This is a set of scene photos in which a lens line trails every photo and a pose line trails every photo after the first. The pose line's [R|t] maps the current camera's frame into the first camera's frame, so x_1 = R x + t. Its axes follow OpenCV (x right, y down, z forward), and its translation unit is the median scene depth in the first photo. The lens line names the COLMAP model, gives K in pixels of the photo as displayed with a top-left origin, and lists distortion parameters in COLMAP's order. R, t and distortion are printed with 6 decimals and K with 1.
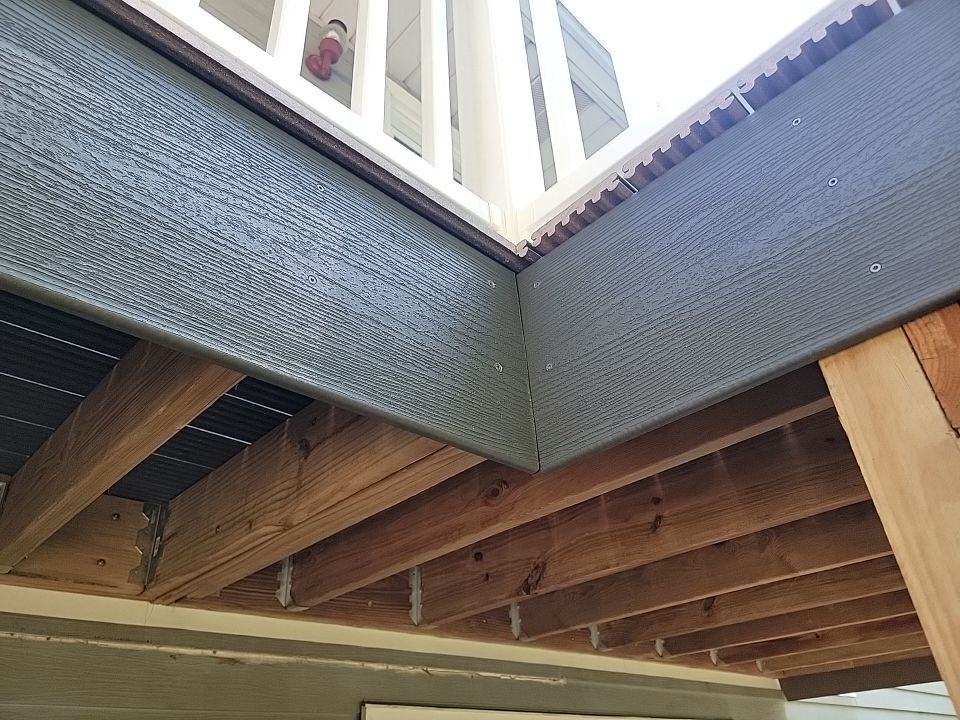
lens RADIAL K [[673.2, 0, 482.2], [0, 673.2, 378.1], [0, 0, 1]] dist [0.051204, -0.036789]
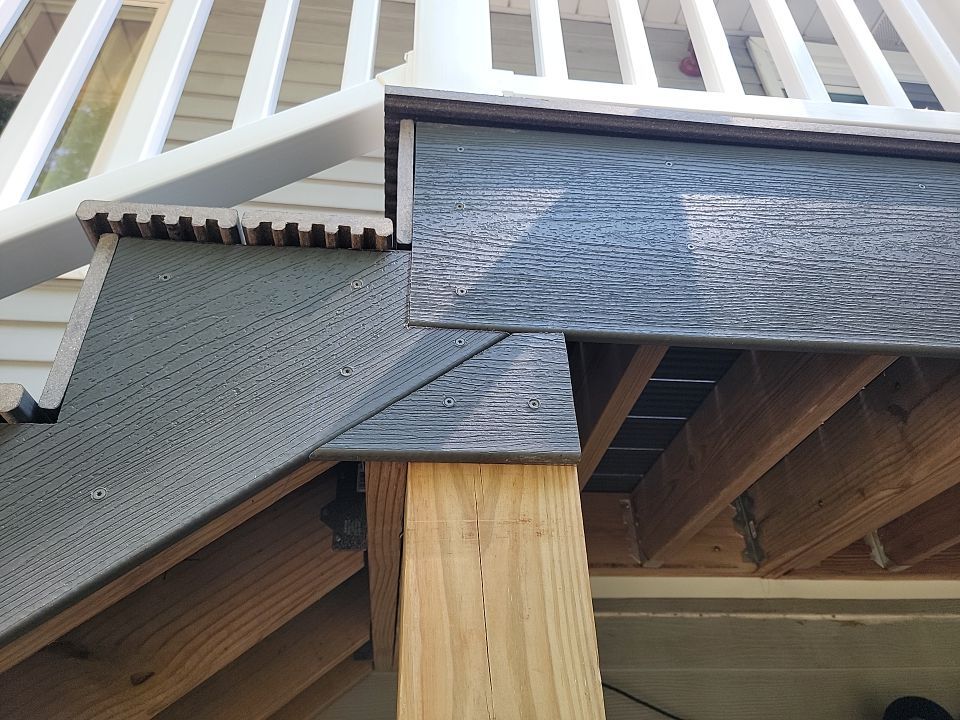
lens RADIAL K [[673.2, 0, 480.0], [0, 673.2, 356.5], [0, 0, 1]] dist [0.051204, -0.036789]
pose [[0.800403, -0.305923, -0.515525, -0.174045], [0.301974, 0.948660, -0.094110, -0.066183], [0.517848, -0.080349, 0.851691, -0.210653]]
